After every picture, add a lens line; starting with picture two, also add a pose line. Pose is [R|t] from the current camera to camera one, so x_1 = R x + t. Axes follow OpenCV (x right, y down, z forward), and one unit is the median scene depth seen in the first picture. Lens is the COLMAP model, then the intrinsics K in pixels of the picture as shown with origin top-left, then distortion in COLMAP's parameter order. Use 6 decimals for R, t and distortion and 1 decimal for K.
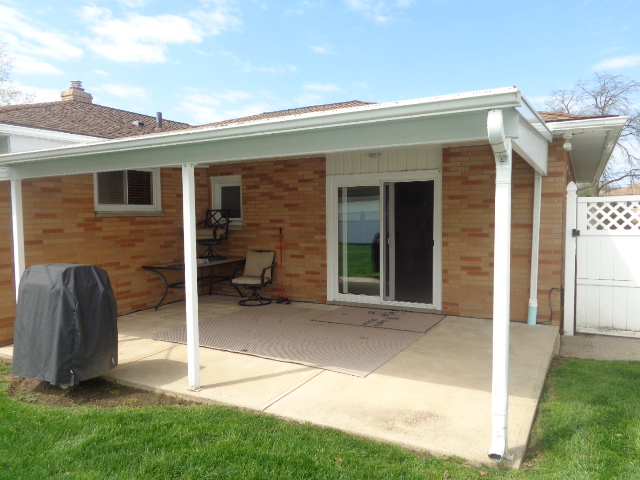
lens RADIAL K [[480.5, 0, 322.2], [0, 480.5, 244.9], [0, 0, 1]] dist [-0.012981, 0.013152]
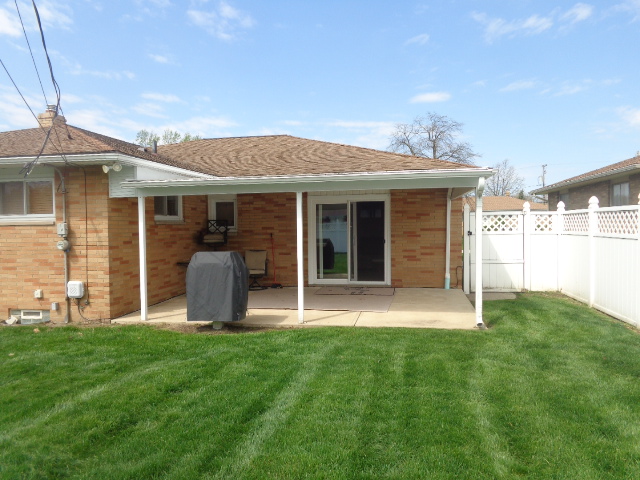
lens RADIAL K [[480.5, 0, 319.3], [0, 480.5, 243.4], [0, 0, 1]] dist [-0.012981, 0.013152]
pose [[0.948672, -0.012110, 0.316030, -0.394833], [0.022382, 0.999332, -0.028893, 0.036767], [-0.315469, 0.034484, 0.948309, -0.344144]]
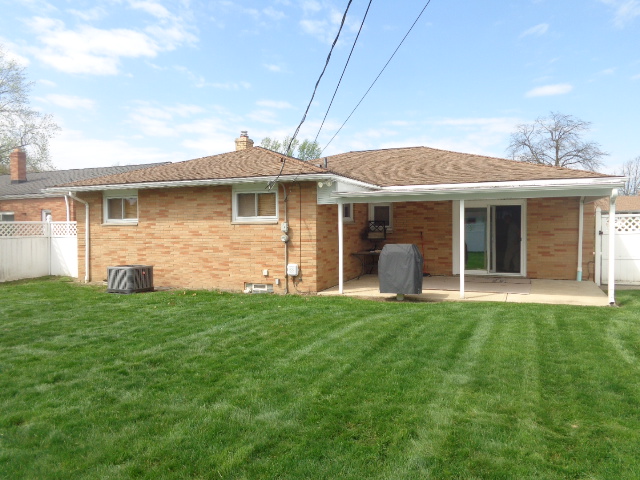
lens RADIAL K [[480.5, 0, 316.3], [0, 480.5, 239.3], [0, 0, 1]] dist [-0.012981, 0.013152]
pose [[0.994942, 0.002028, 0.100427, -0.624938], [0.002103, 0.999157, -0.041005, 0.059677], [-0.100425, 0.041009, 0.994099, -0.628985]]
